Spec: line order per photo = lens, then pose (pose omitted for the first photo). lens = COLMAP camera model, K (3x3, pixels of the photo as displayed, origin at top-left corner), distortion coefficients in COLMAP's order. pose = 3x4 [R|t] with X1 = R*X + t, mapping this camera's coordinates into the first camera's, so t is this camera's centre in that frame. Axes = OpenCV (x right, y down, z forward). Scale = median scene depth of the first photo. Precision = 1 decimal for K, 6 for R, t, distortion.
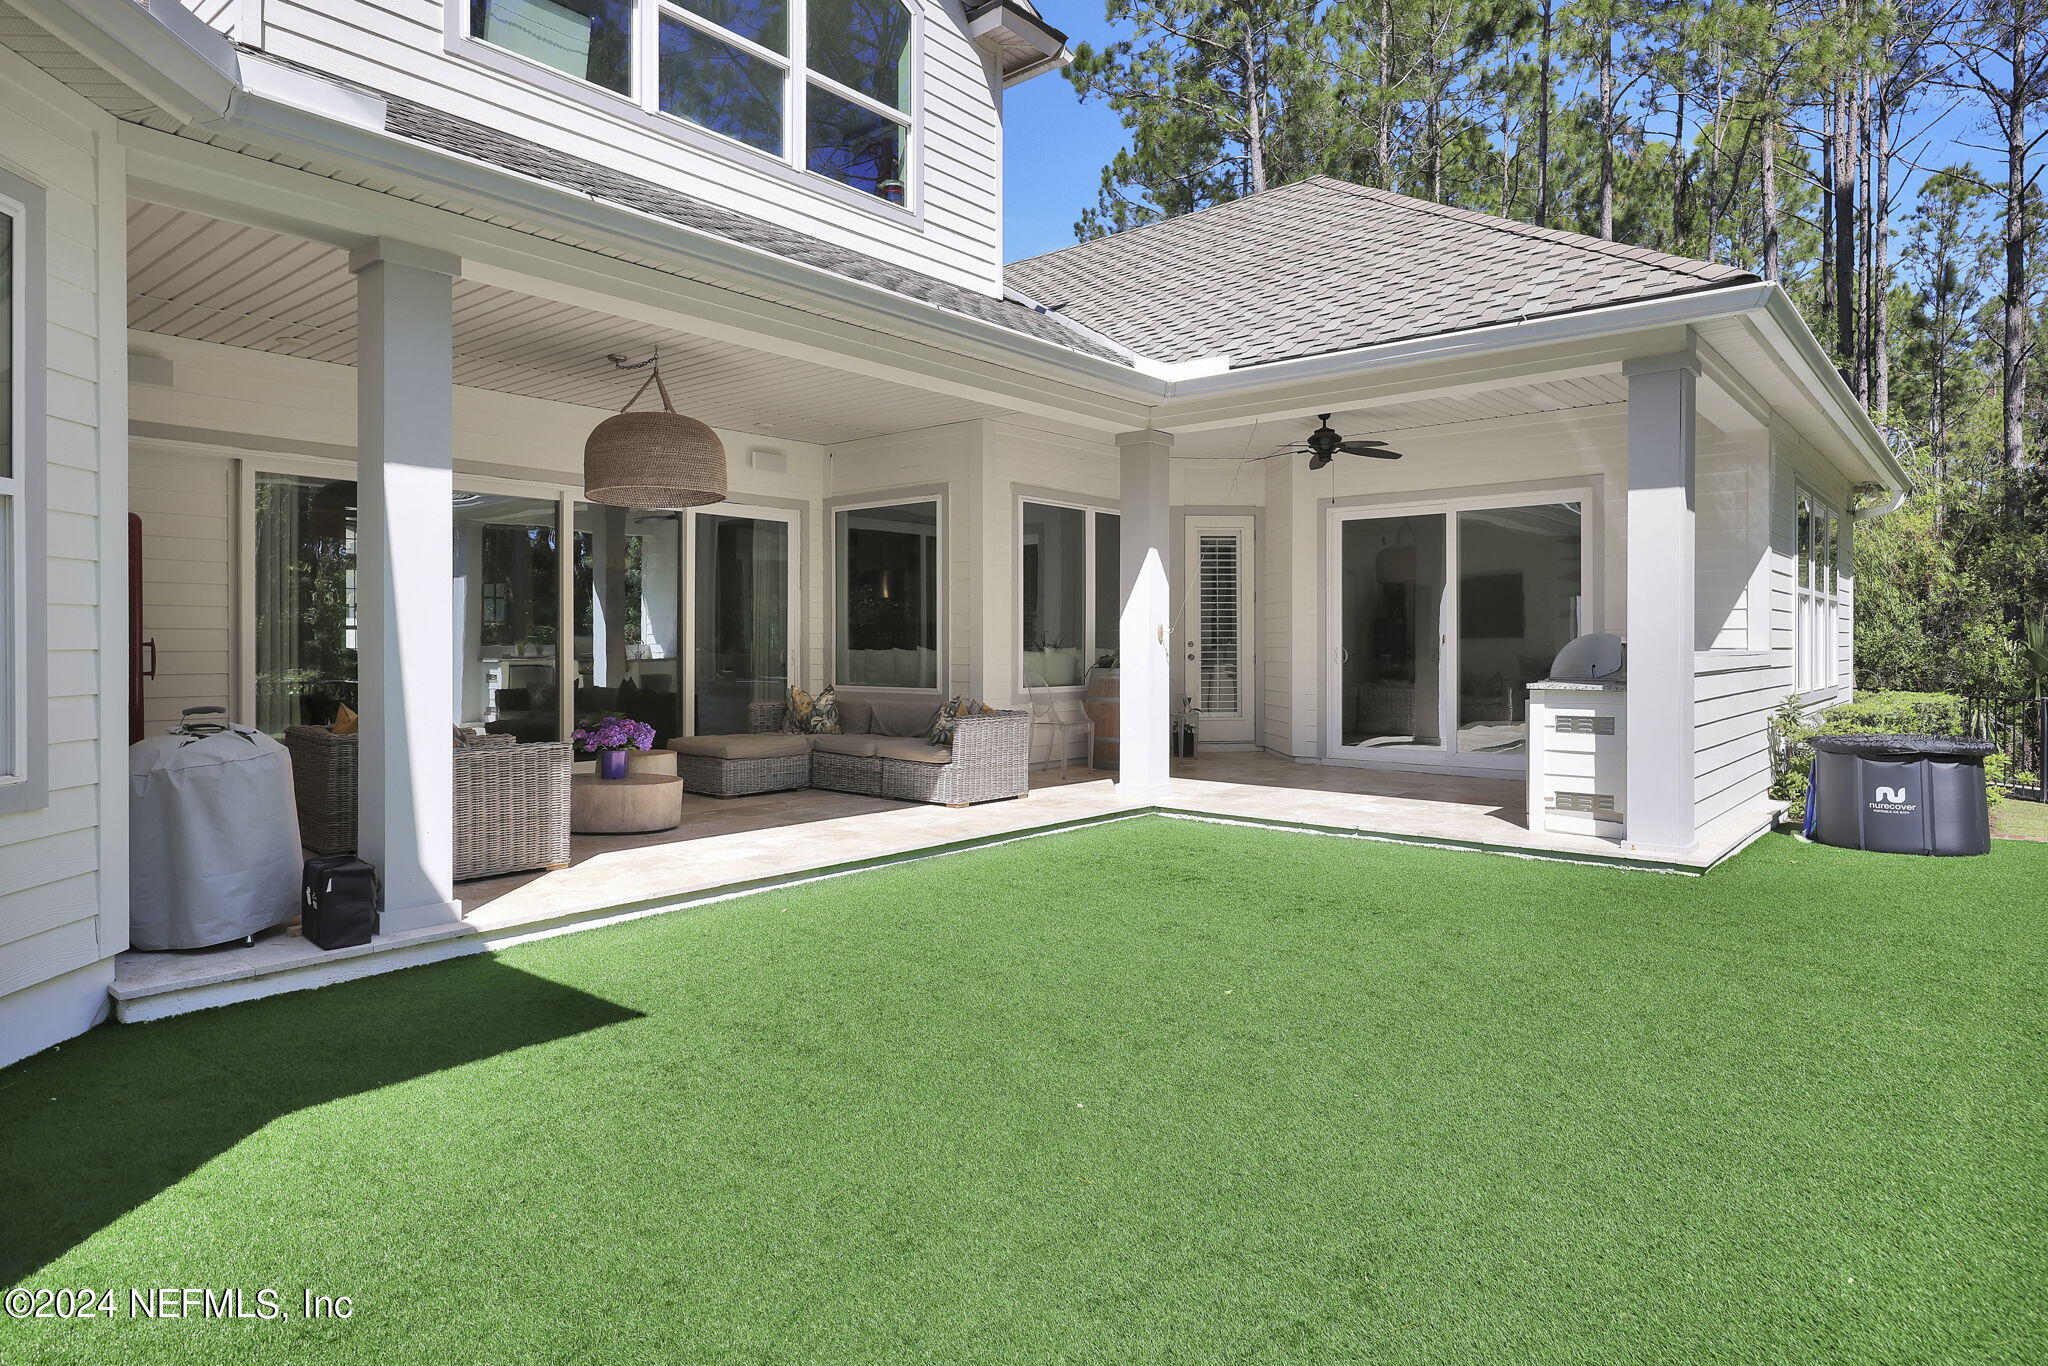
lens RADIAL K [[1203.2, 0, 1024.0], [0, 1203.2, 683.0], [0, 0, 1]] dist [0.000371, 0.001018]
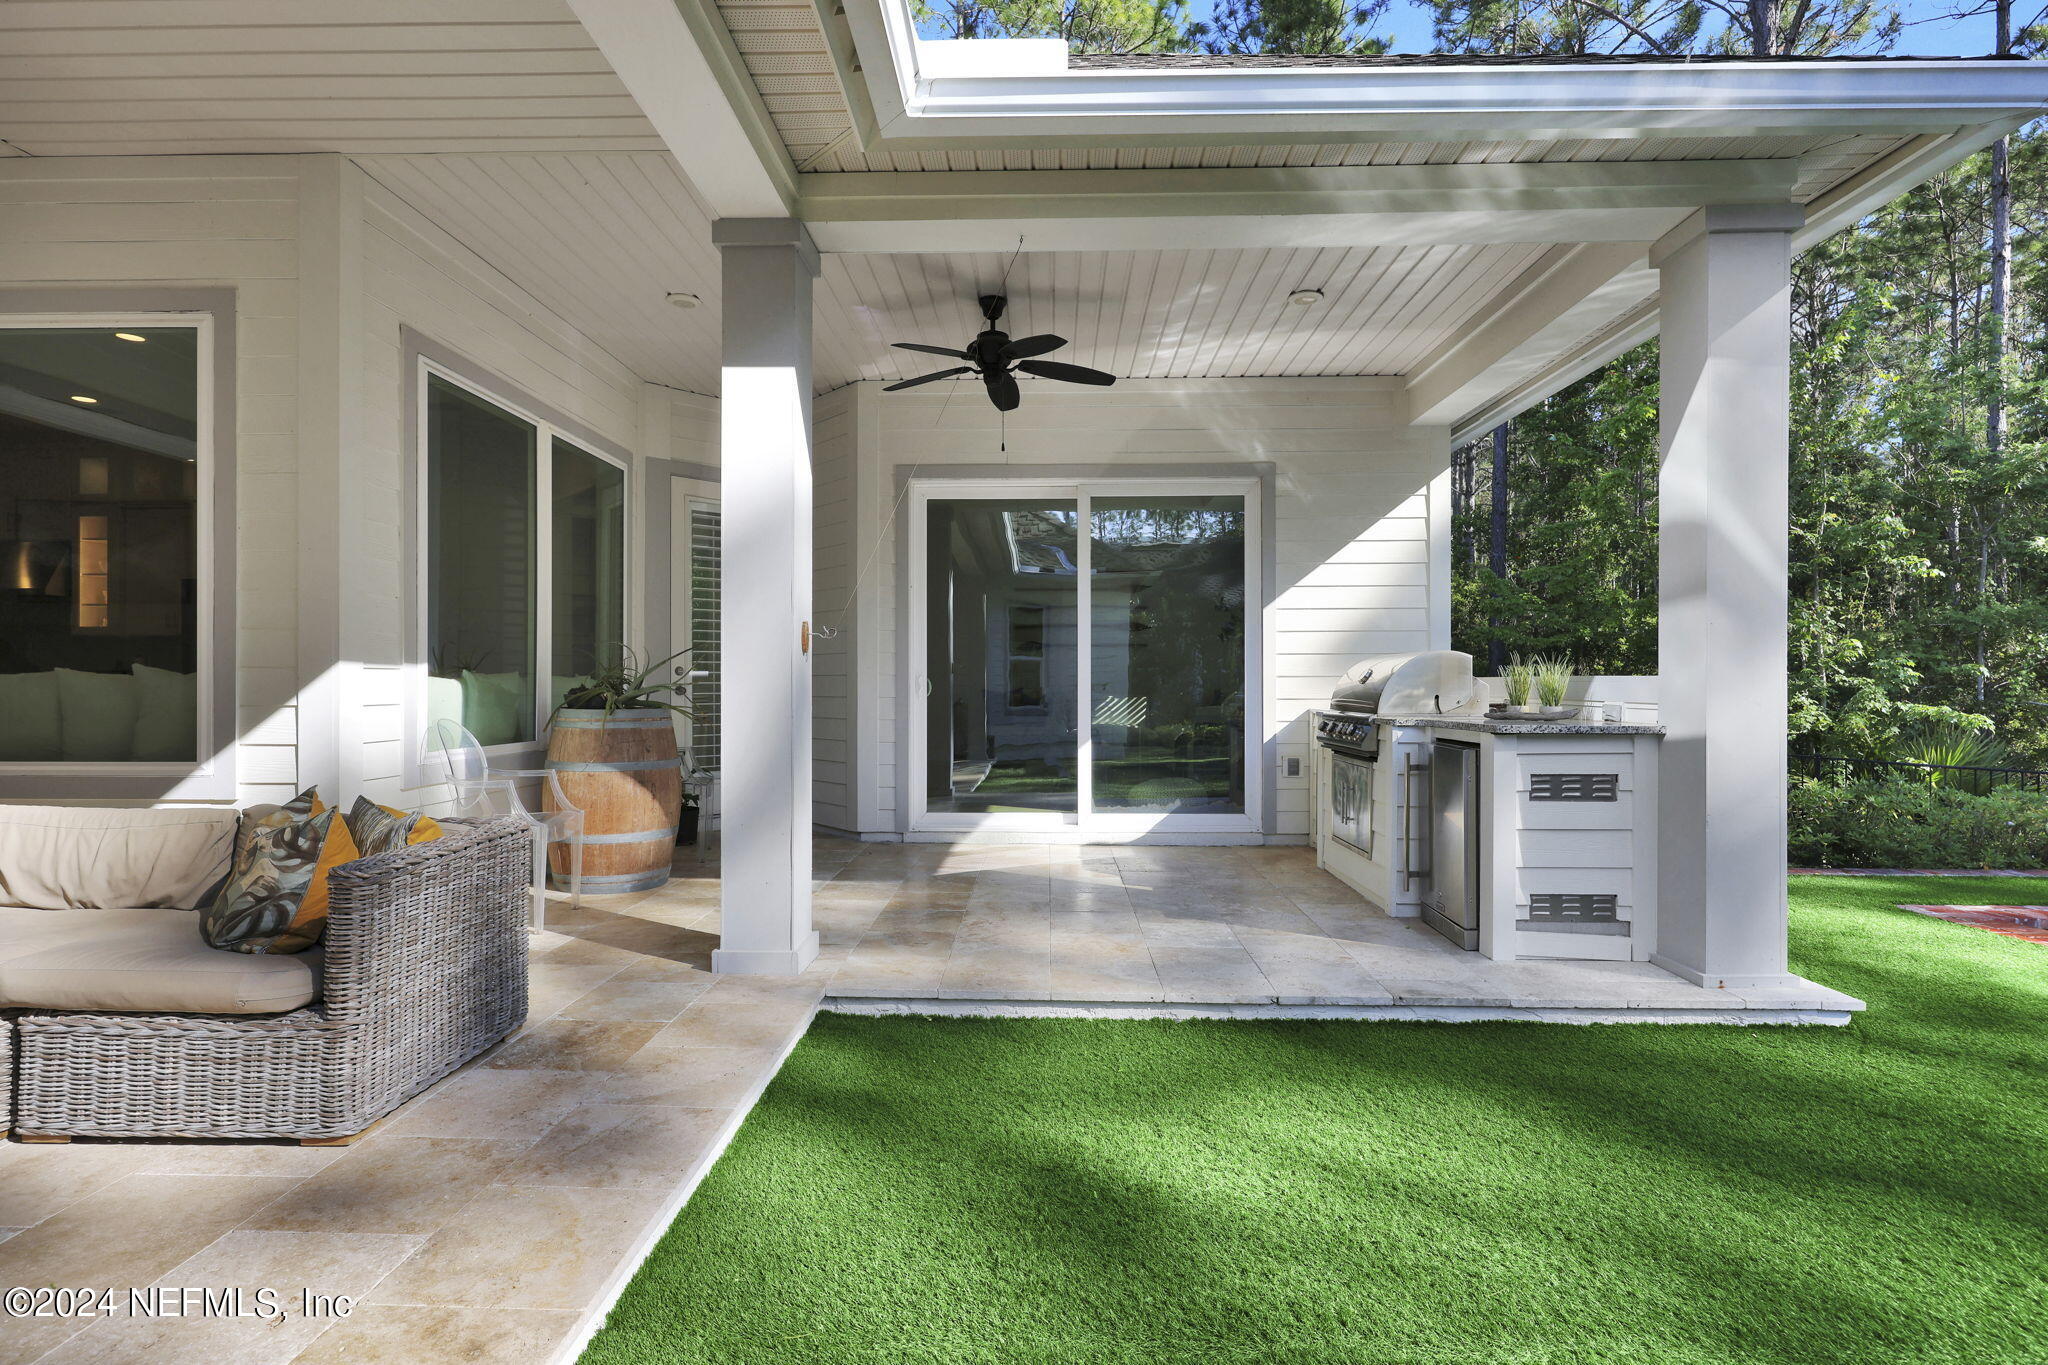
lens RADIAL K [[976.9, 0, 1018.4], [0, 976.9, 678.3], [0, 0, 1]] dist [0.003137, 0.000230]
pose [[0.777728, 0.003809, 0.628590, -0.063930], [0.020147, 0.999317, -0.030982, -0.009210], [-0.628279, 0.036760, 0.777120, 0.544841]]
